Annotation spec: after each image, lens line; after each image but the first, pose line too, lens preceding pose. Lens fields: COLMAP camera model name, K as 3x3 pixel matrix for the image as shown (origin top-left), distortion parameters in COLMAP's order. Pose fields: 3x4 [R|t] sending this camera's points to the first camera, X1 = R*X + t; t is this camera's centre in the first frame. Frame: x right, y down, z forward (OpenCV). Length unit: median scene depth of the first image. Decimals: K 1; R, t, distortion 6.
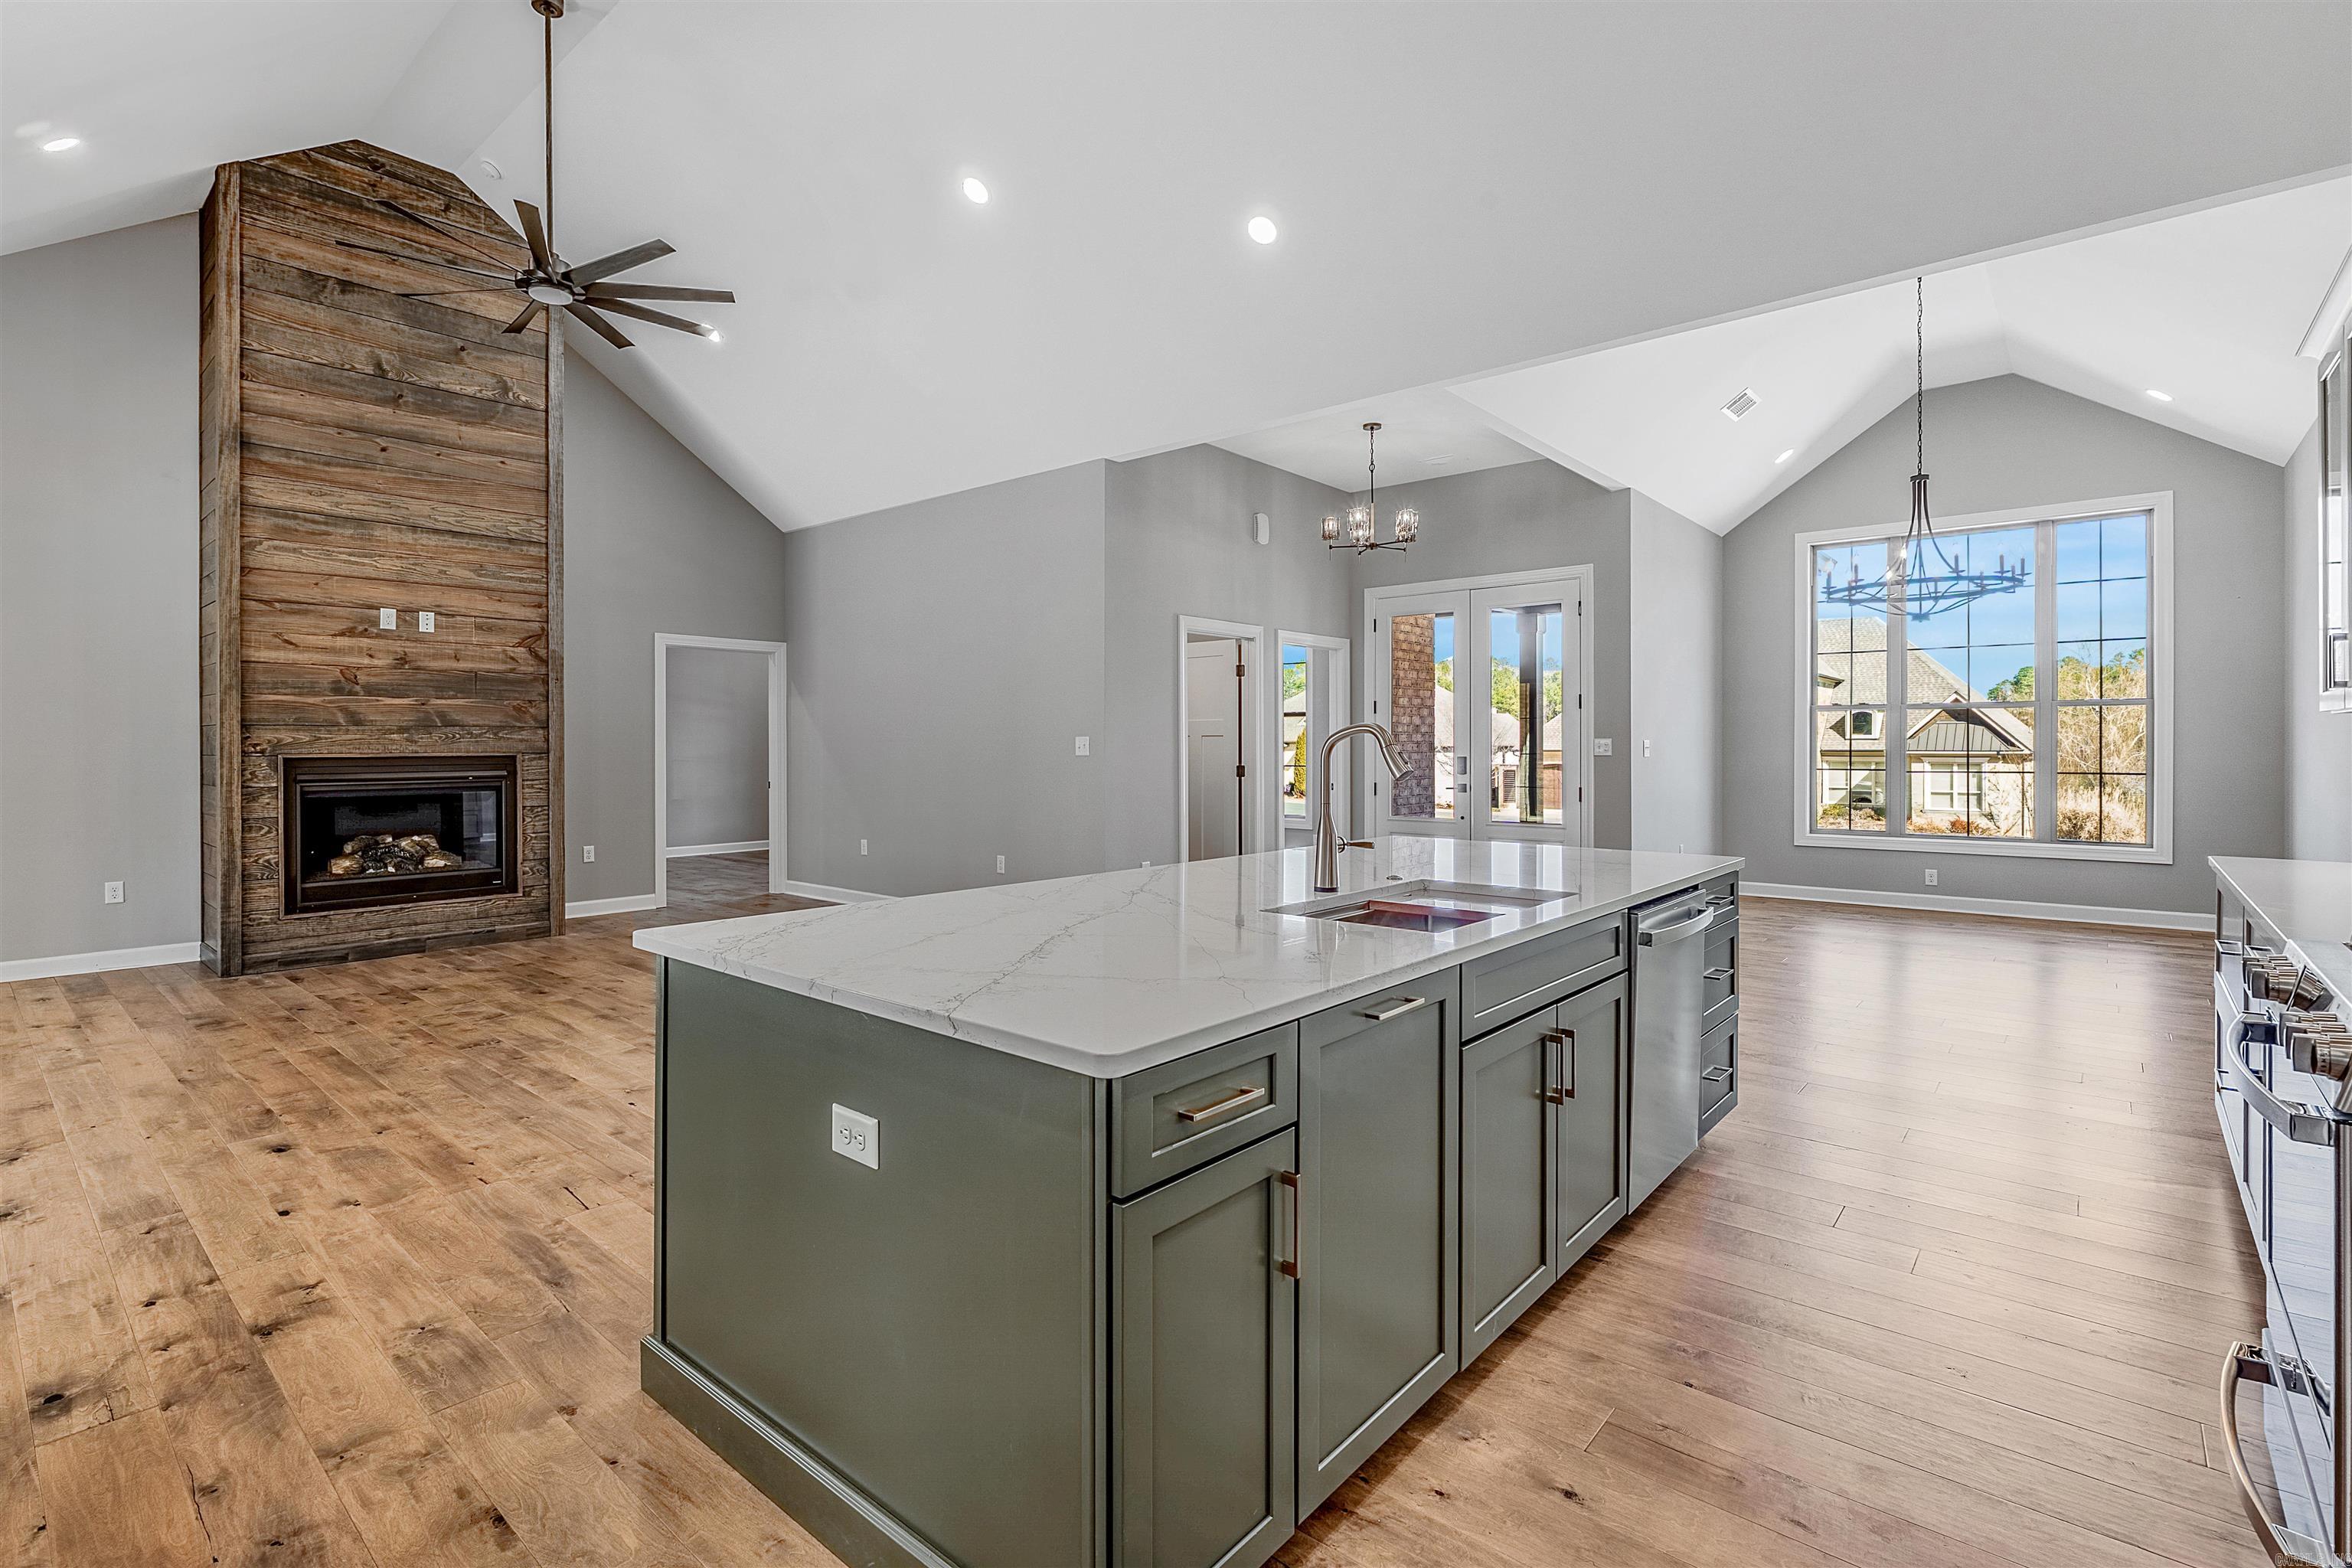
lens RADIAL K [[1088.5, 0, 1178.8], [0, 1088.5, 751.2], [0, 0, 1]] dist [-0.000901, -0.000578]
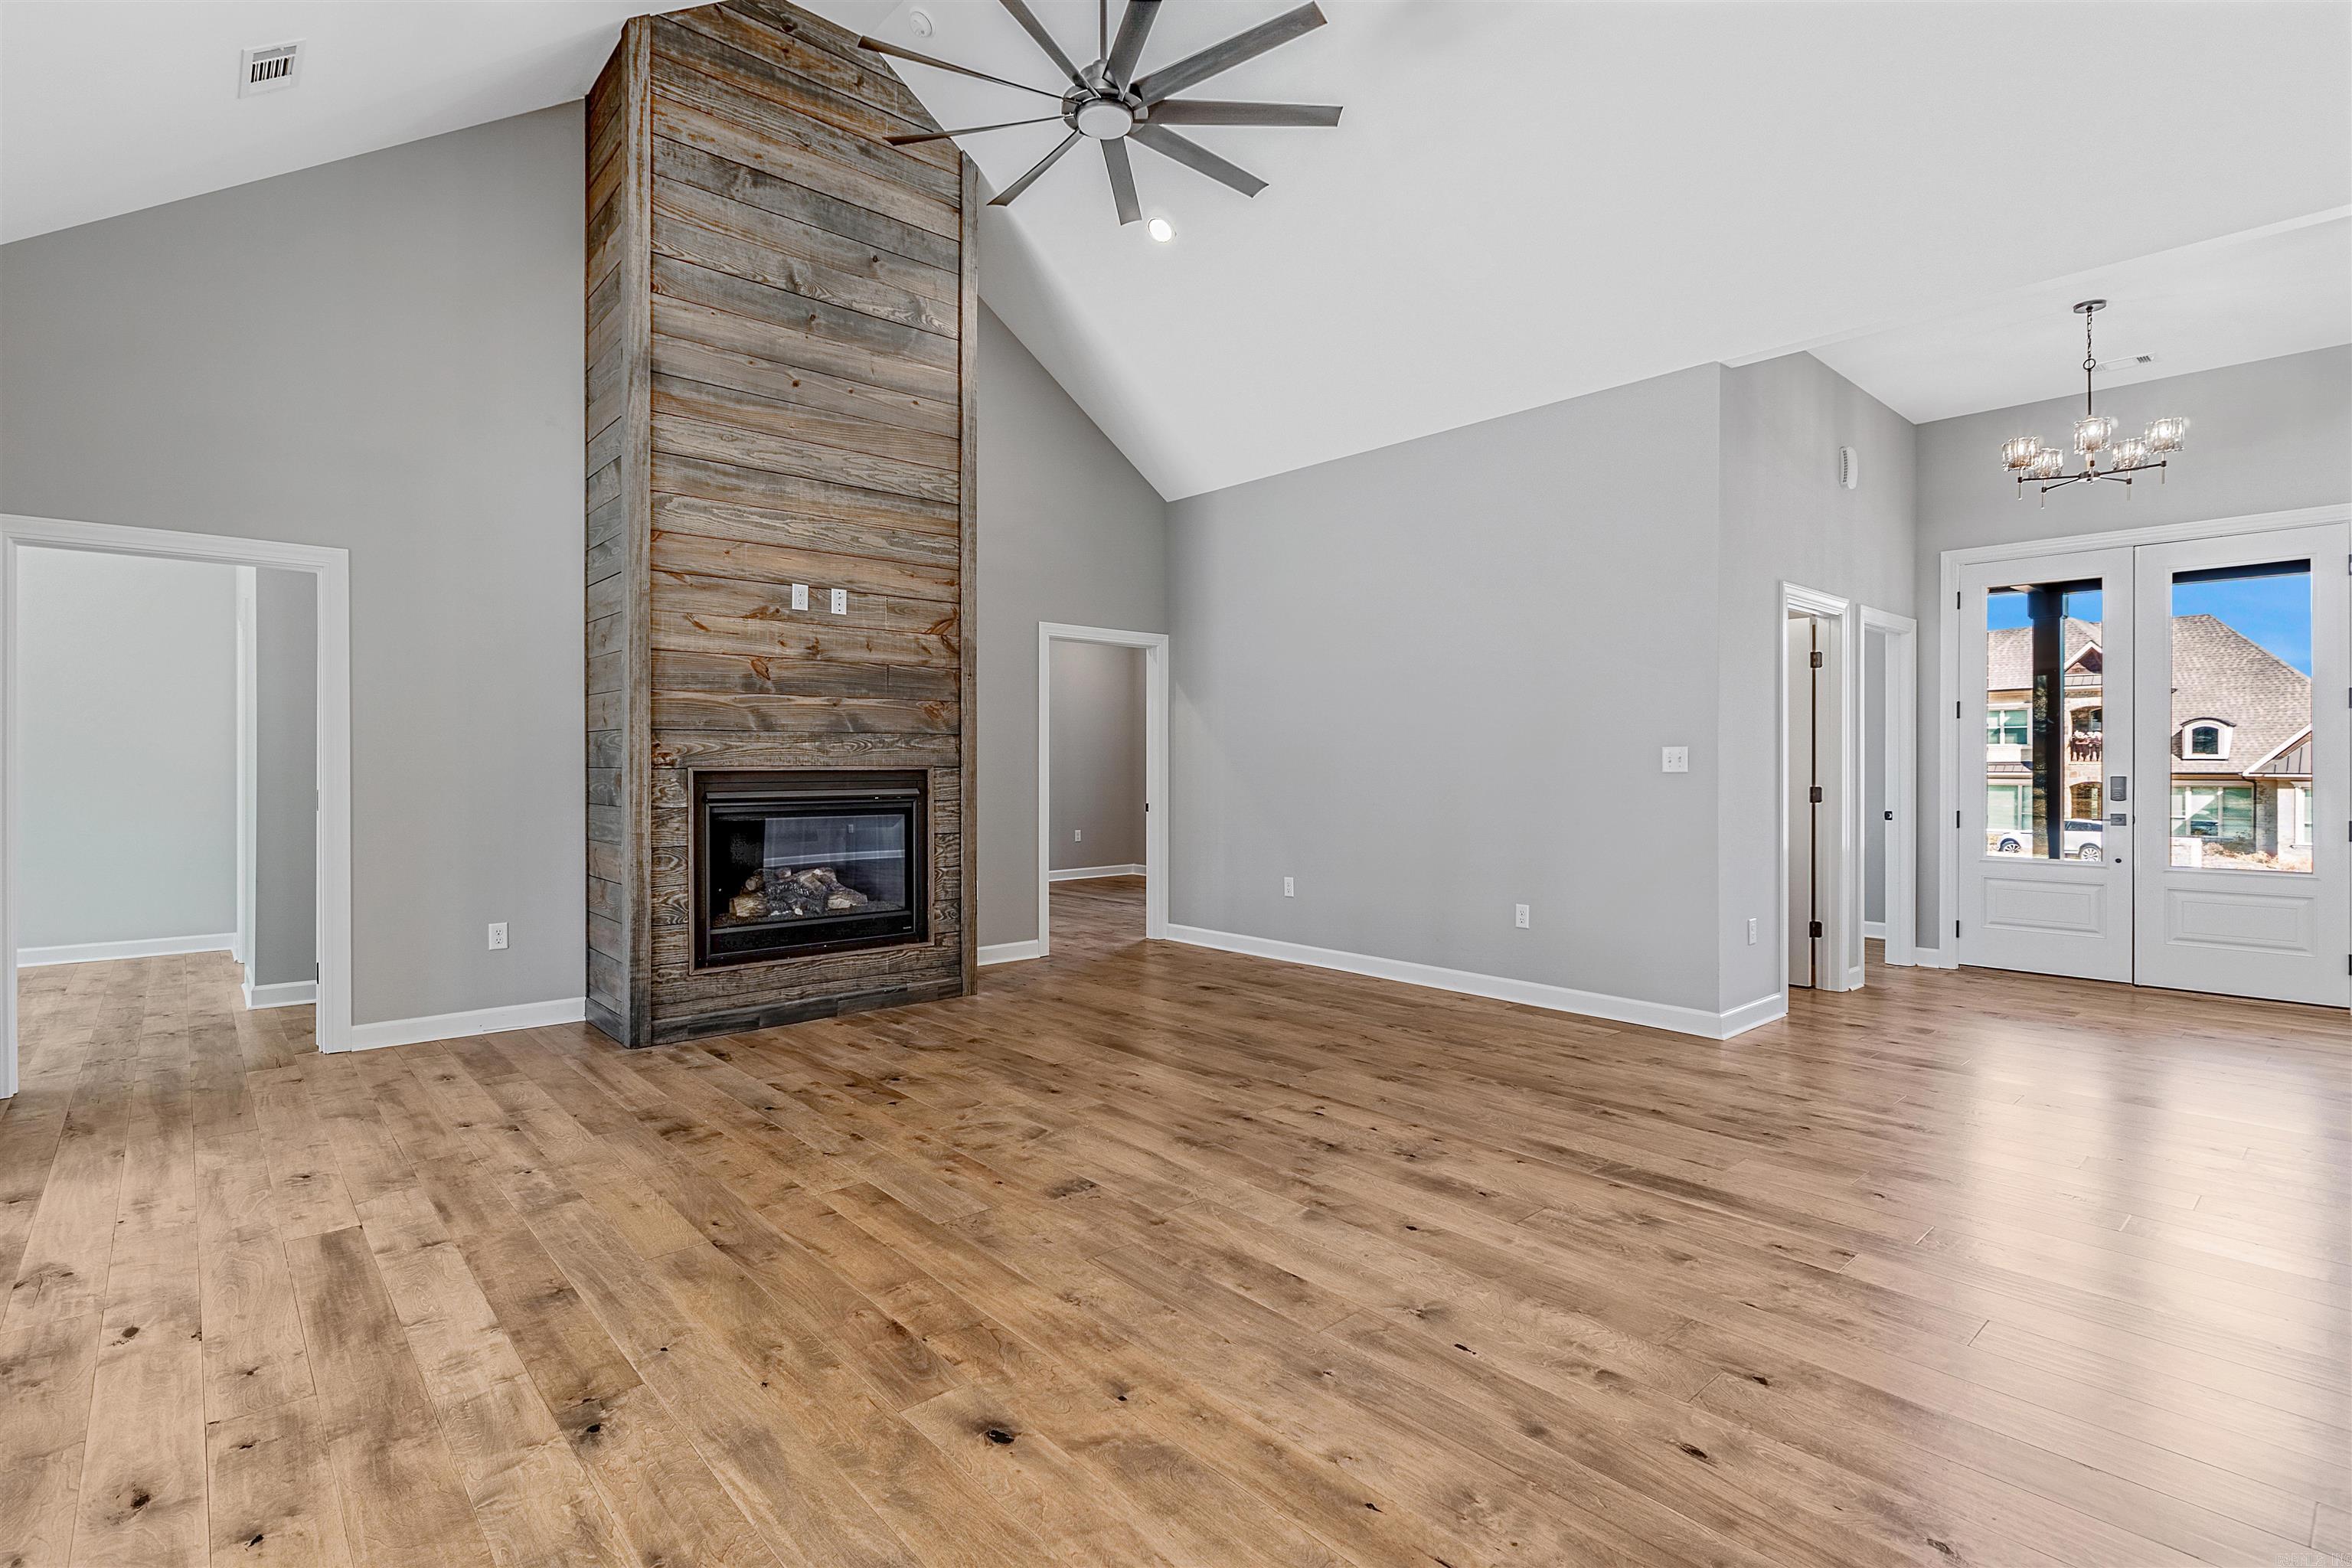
lens RADIAL K [[1139.4, 0, 1182.7], [0, 1139.4, 773.6], [0, 0, 1]] dist [0.000095, 0.000704]
pose [[0.990944, 0.003527, -0.134232, -0.342326], [-0.003247, 0.999992, 0.002303, 0.004630], [0.134239, -0.001846, 0.990947, 0.214892]]
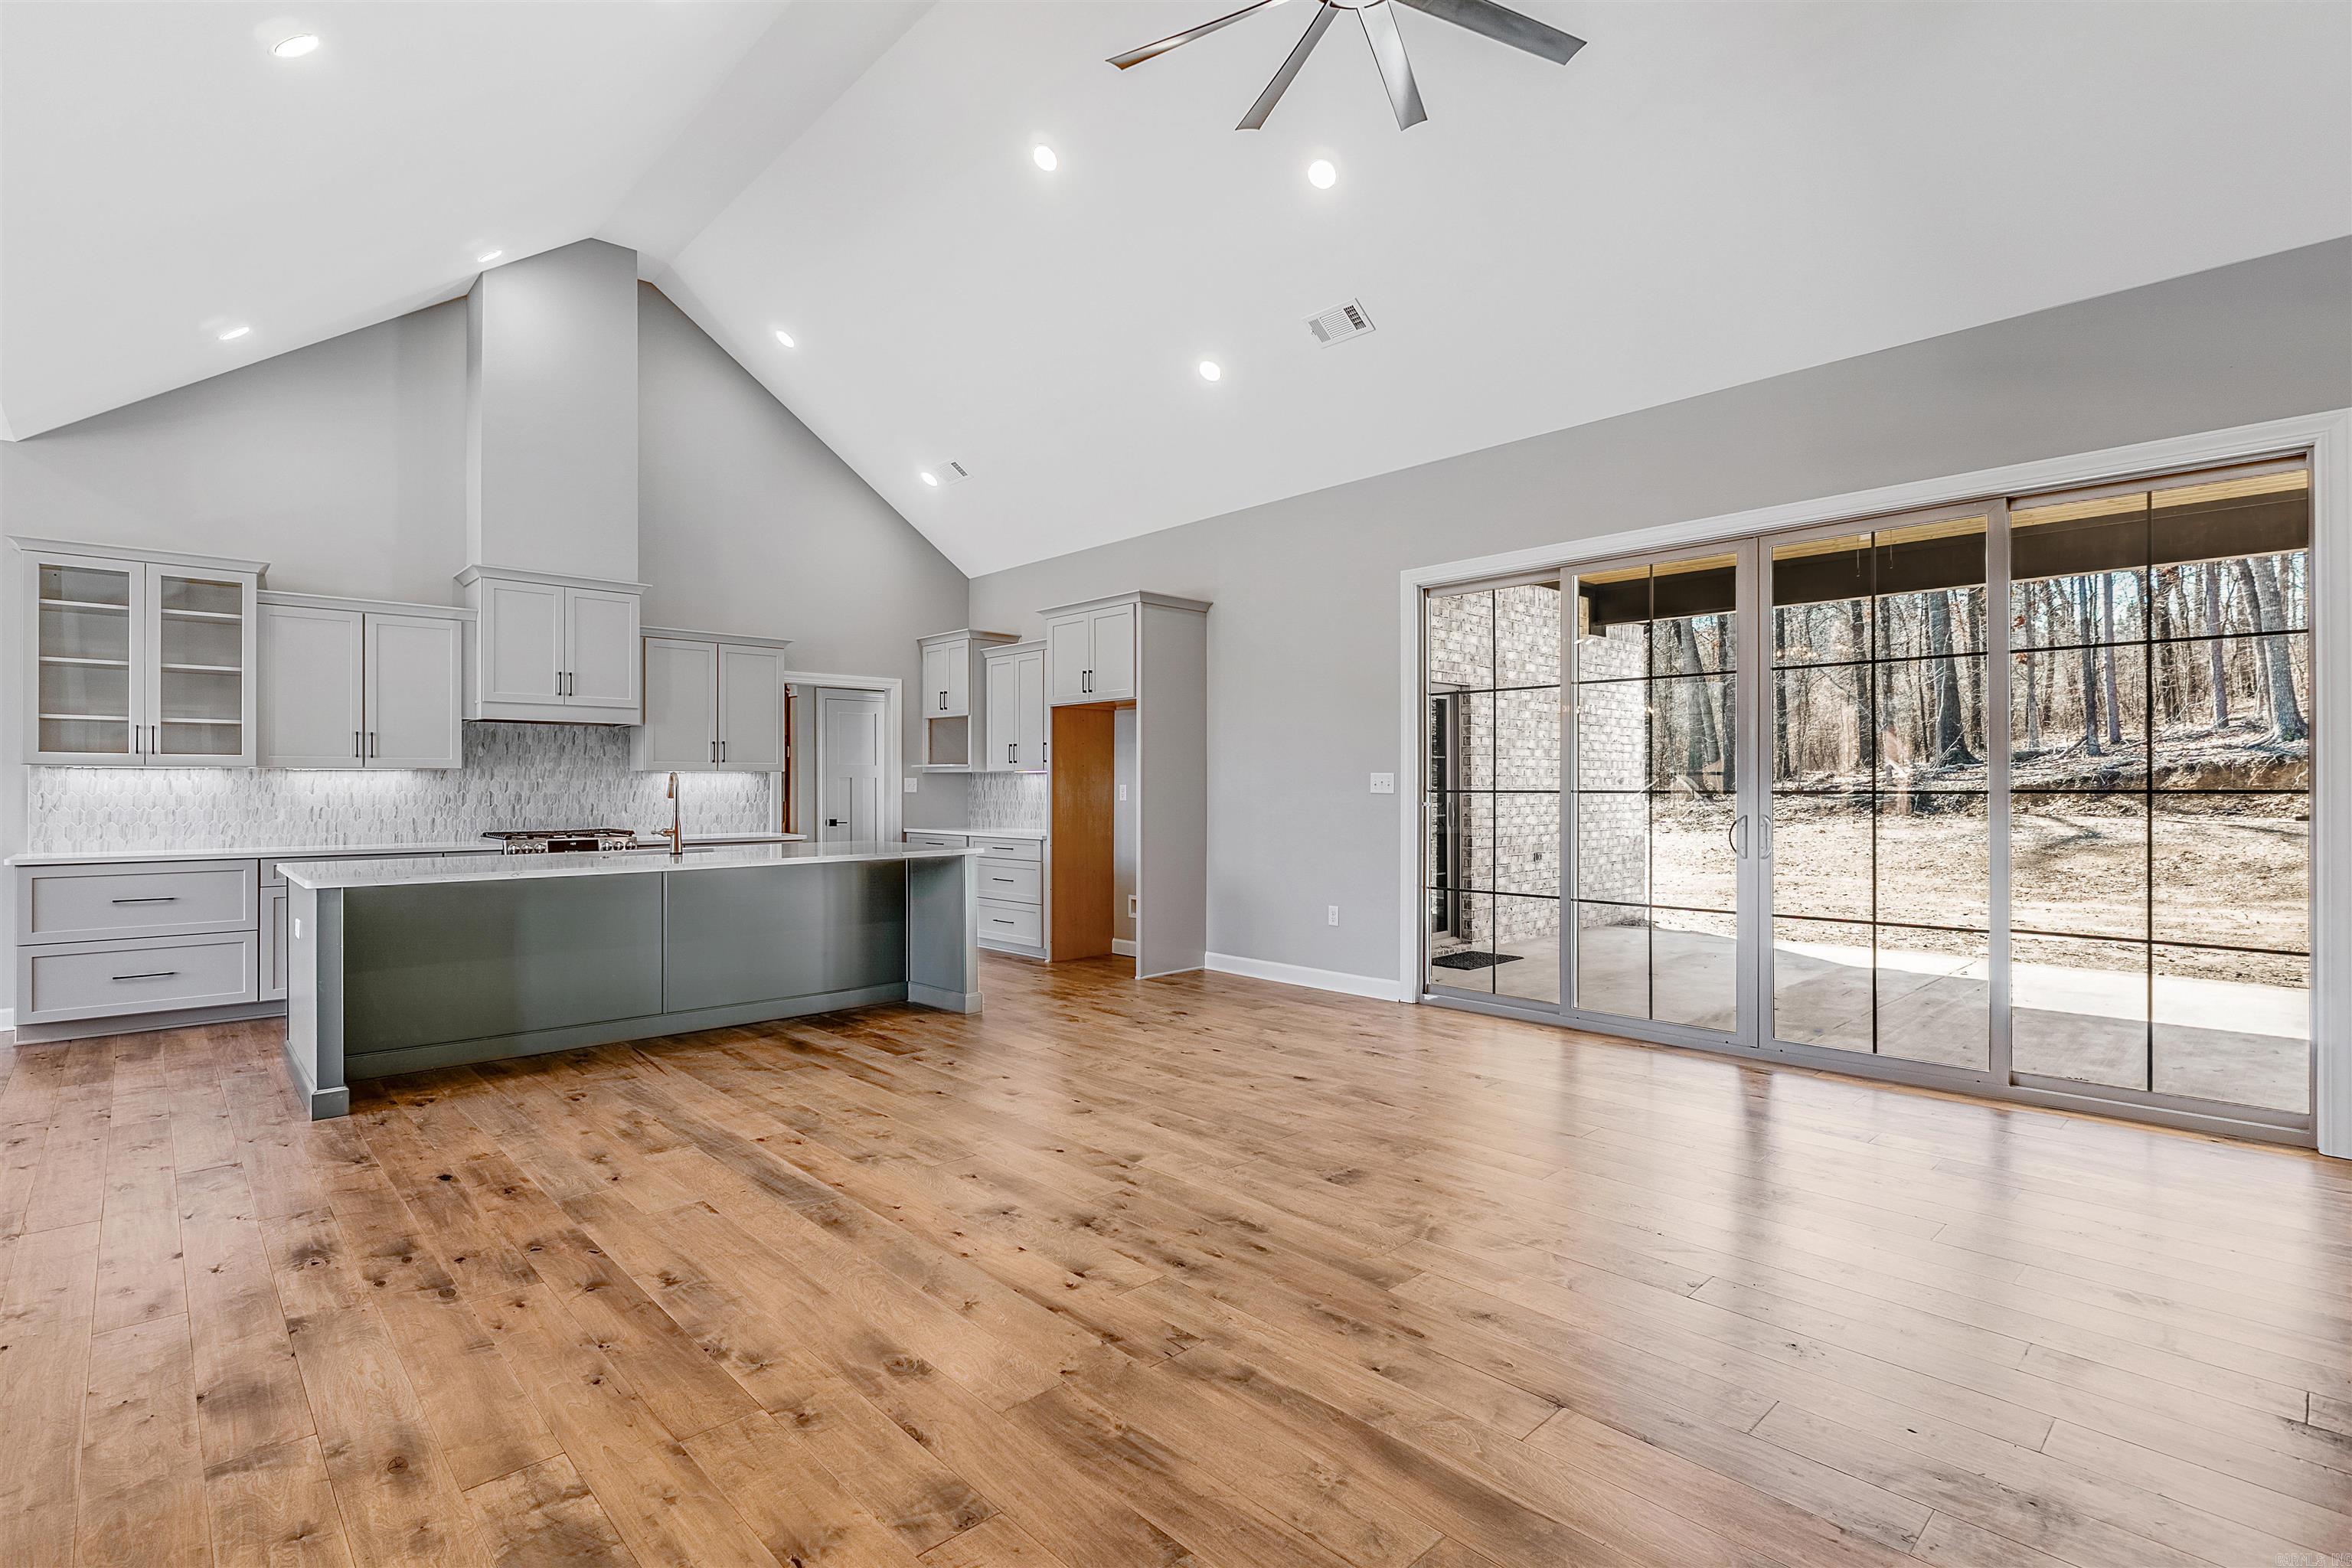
lens RADIAL K [[1143.9, 0, 1171.6], [0, 1143.9, 781.7], [0, 0, 1]] dist [0.000015, -0.000020]
pose [[-0.993154, 0.001908, 0.116800, -0.441208], [0.002003, 0.999998, 0.000694, -0.002631], [-0.116799, 0.000923, -0.993155, 1.289052]]
